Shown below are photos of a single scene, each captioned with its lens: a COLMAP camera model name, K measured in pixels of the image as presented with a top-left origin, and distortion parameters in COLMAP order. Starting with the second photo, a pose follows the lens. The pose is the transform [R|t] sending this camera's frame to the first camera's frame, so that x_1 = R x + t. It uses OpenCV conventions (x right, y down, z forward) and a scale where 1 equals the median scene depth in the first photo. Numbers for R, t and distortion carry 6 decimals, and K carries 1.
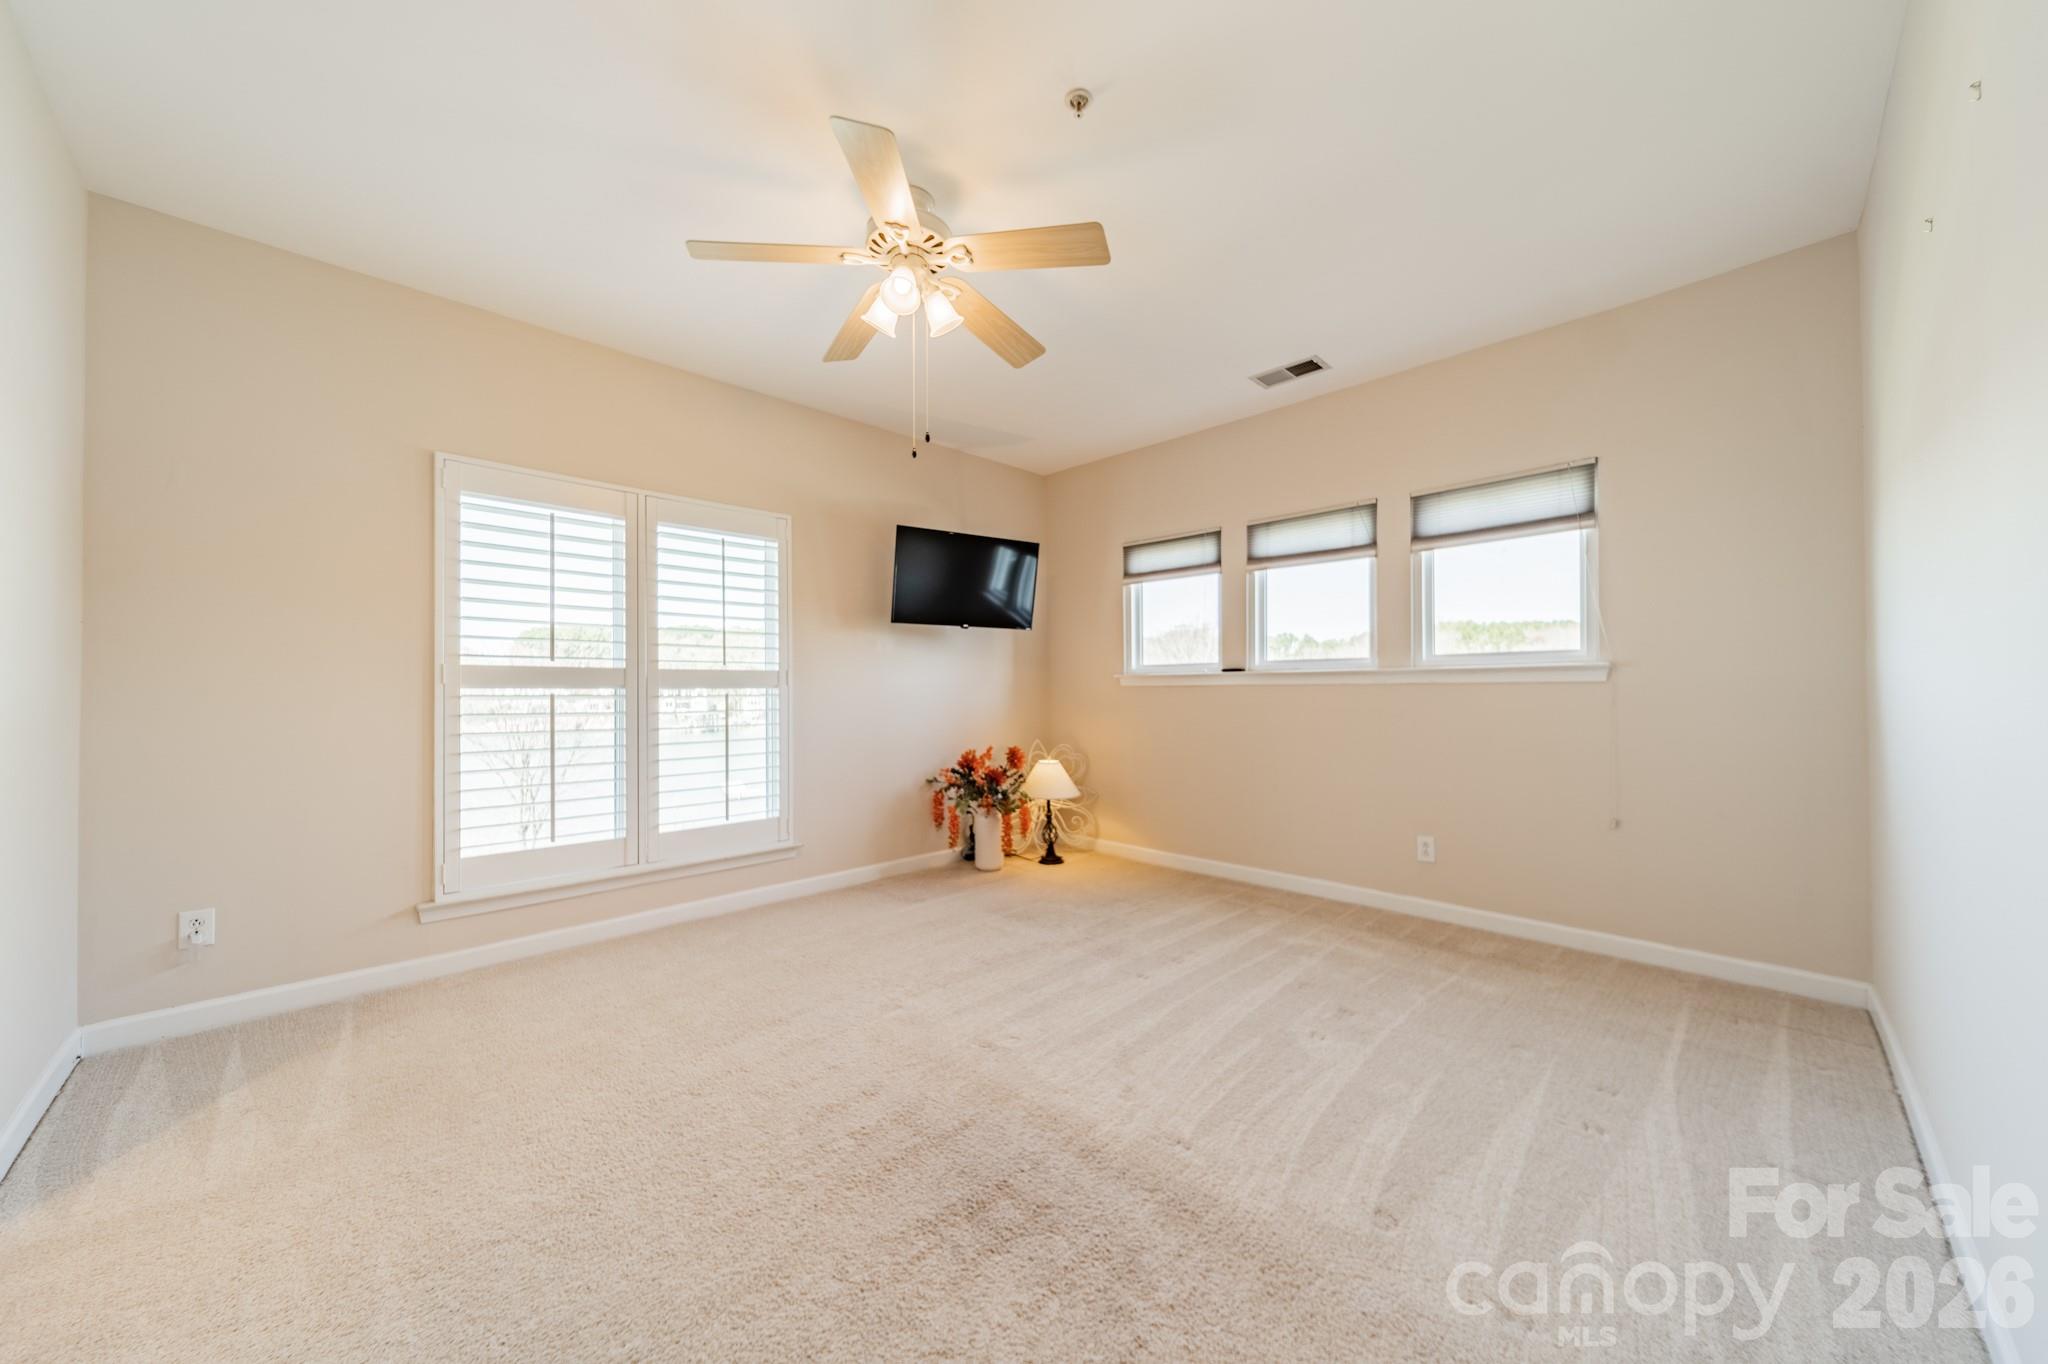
lens RADIAL K [[703.9, 0, 1030.8], [0, 703.9, 698.1], [0, 0, 1]] dist [0.001070, 0.000028]
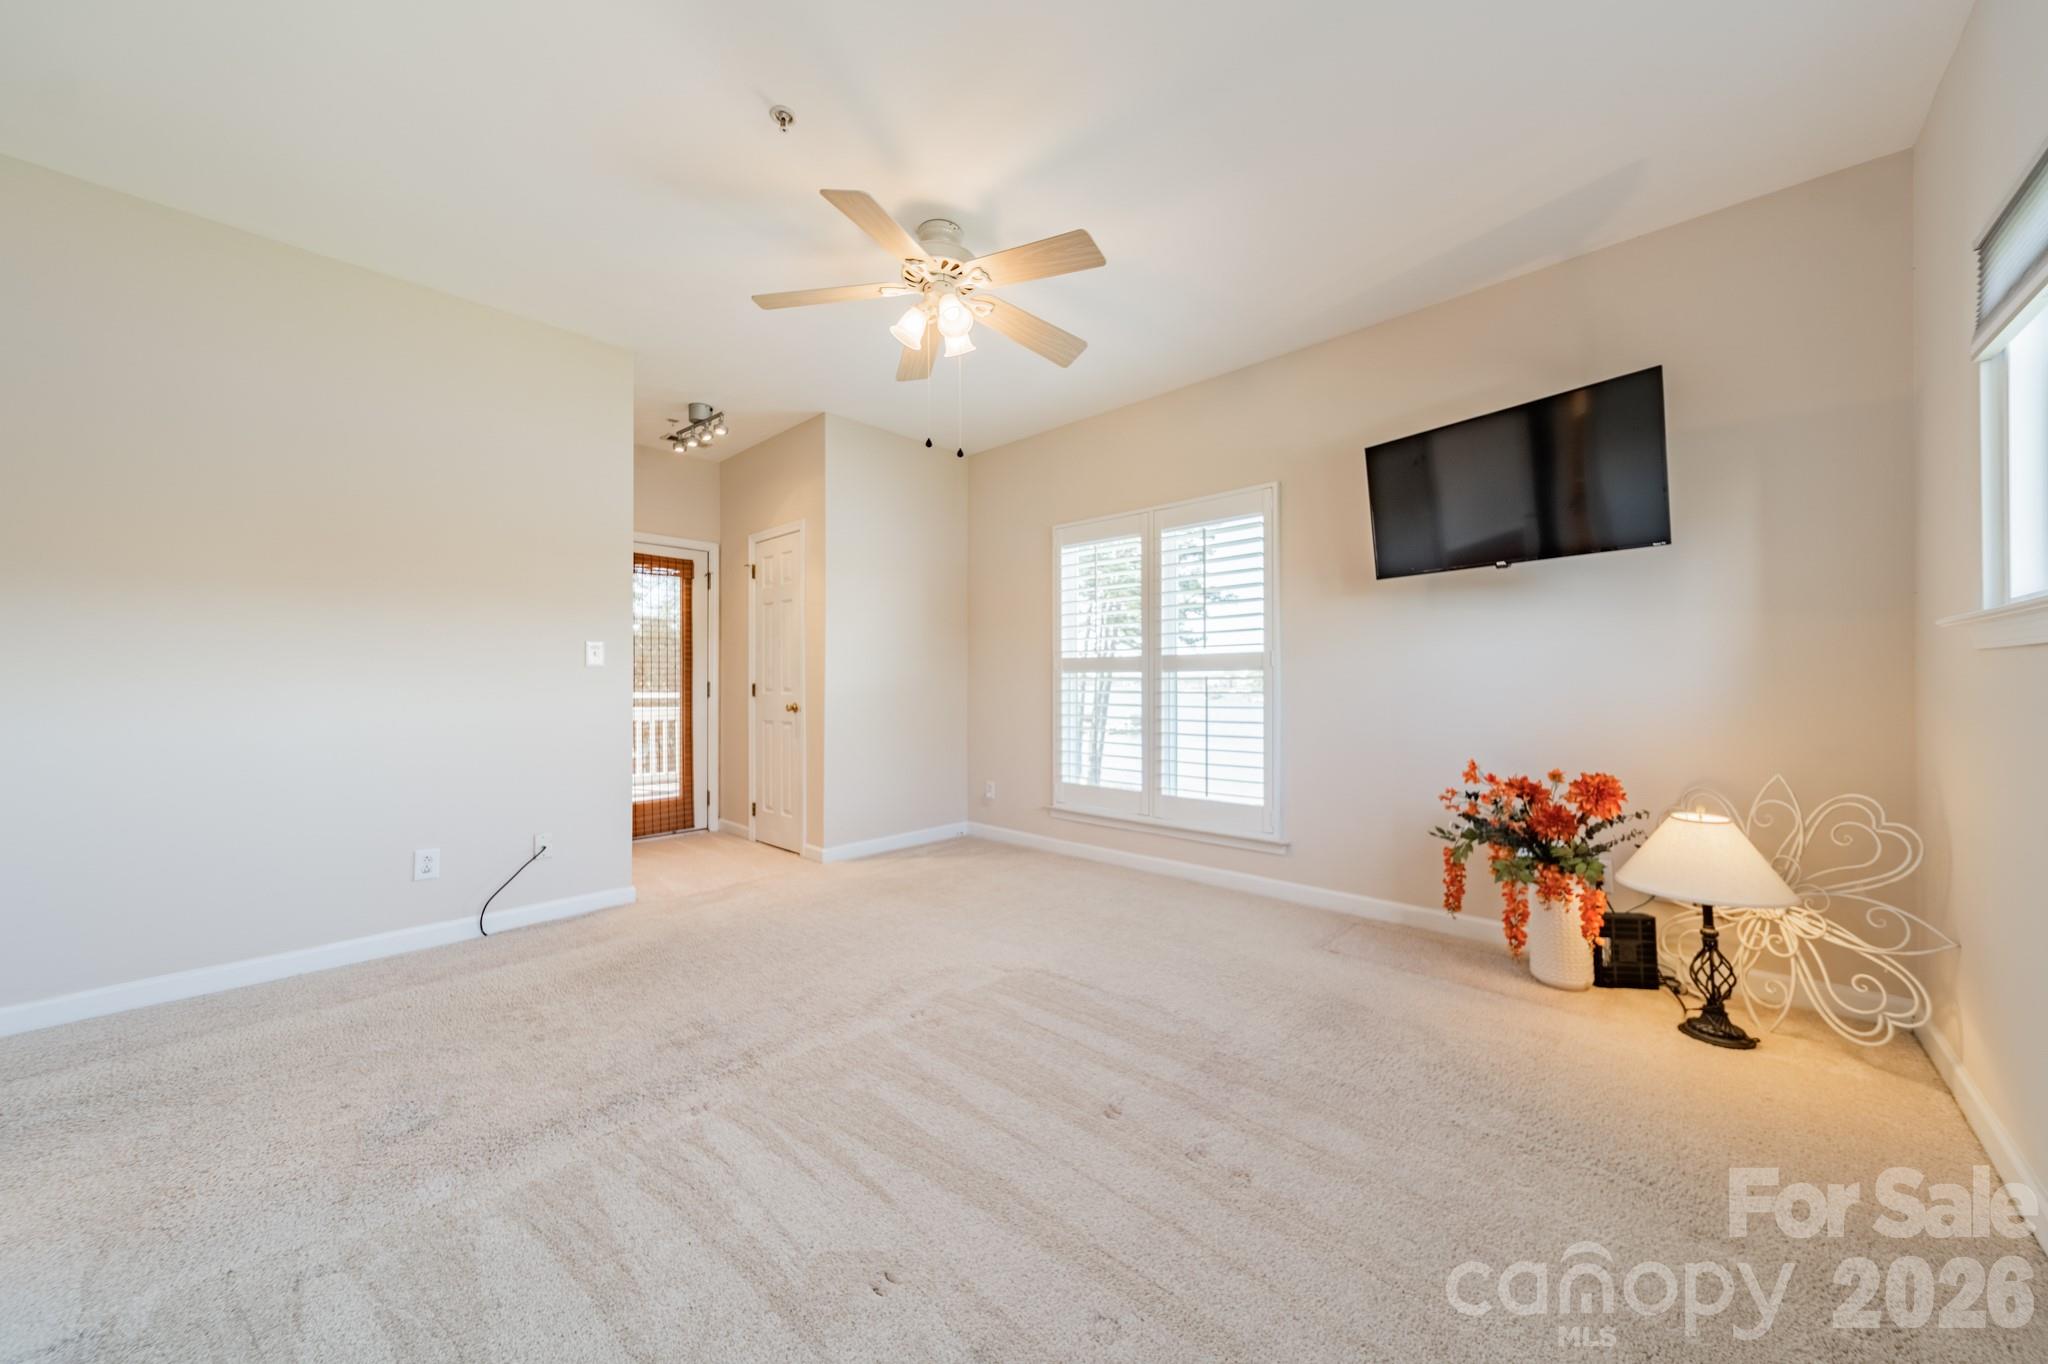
lens RADIAL K [[719.6, 0, 1031.7], [0, 719.6, 683.7], [0, 0, 1]] dist [0.005139, -0.000047]
pose [[0.041365, 0.005862, -0.999127, 0.640330], [0.000574, 0.999982, 0.005890, -0.001019], [0.999144, -0.000818, 0.041361, 0.704253]]
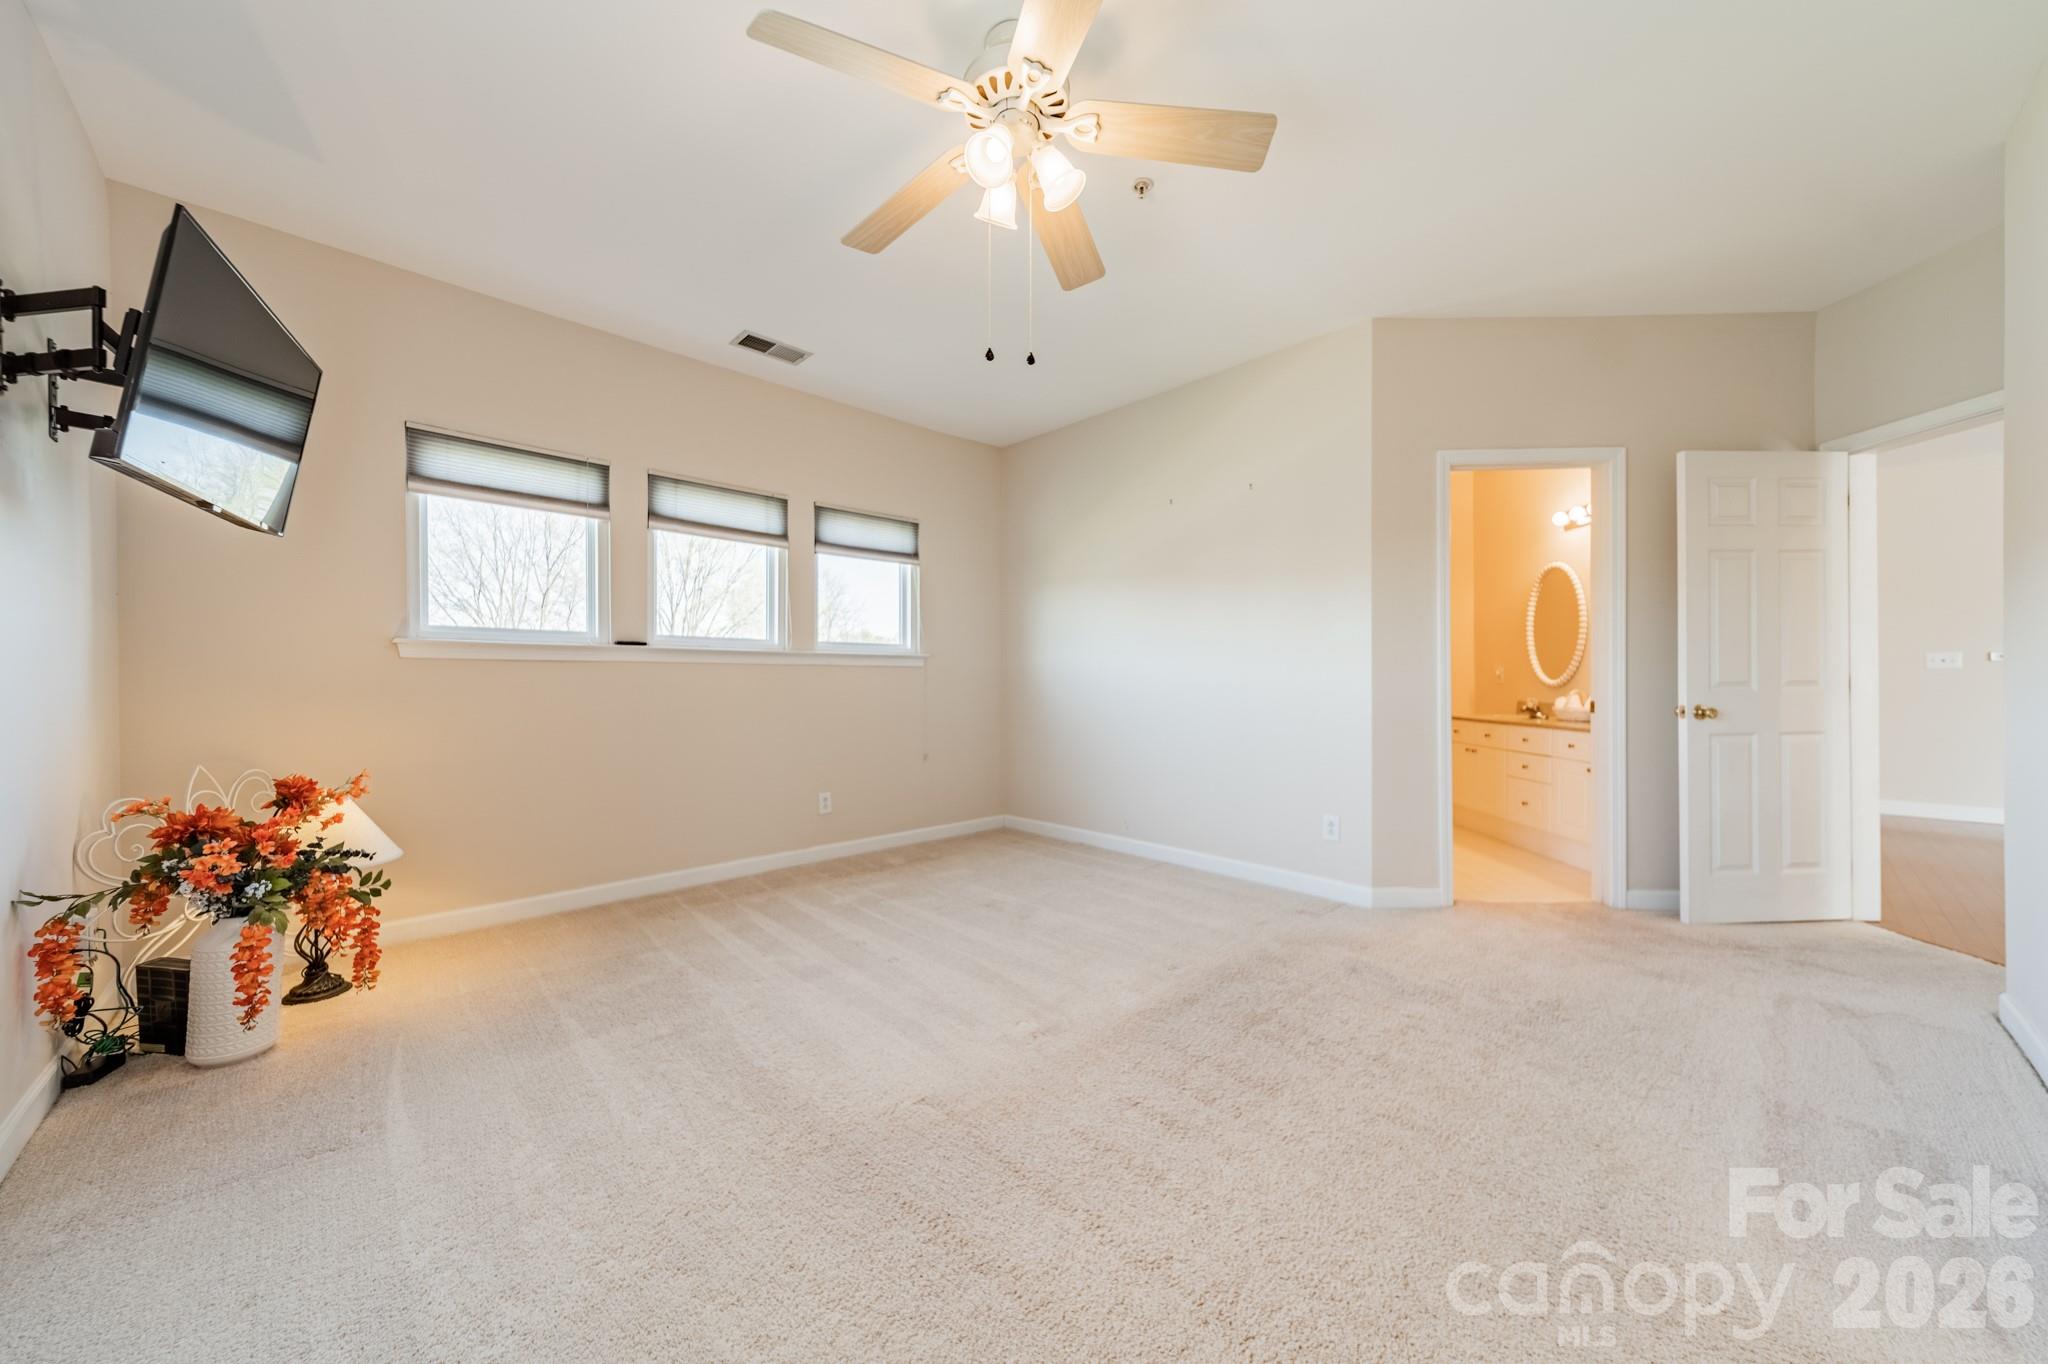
lens RADIAL K [[721.8, 0, 1024.2], [0, 721.8, 693.8], [0, 0, 1]] dist [0.006427, -0.000169]
pose [[0.035636, -0.023748, 0.999083, -0.645341], [-0.002222, 0.999713, 0.023843, -0.002535], [-0.999362, -0.003070, 0.035573, 0.604665]]
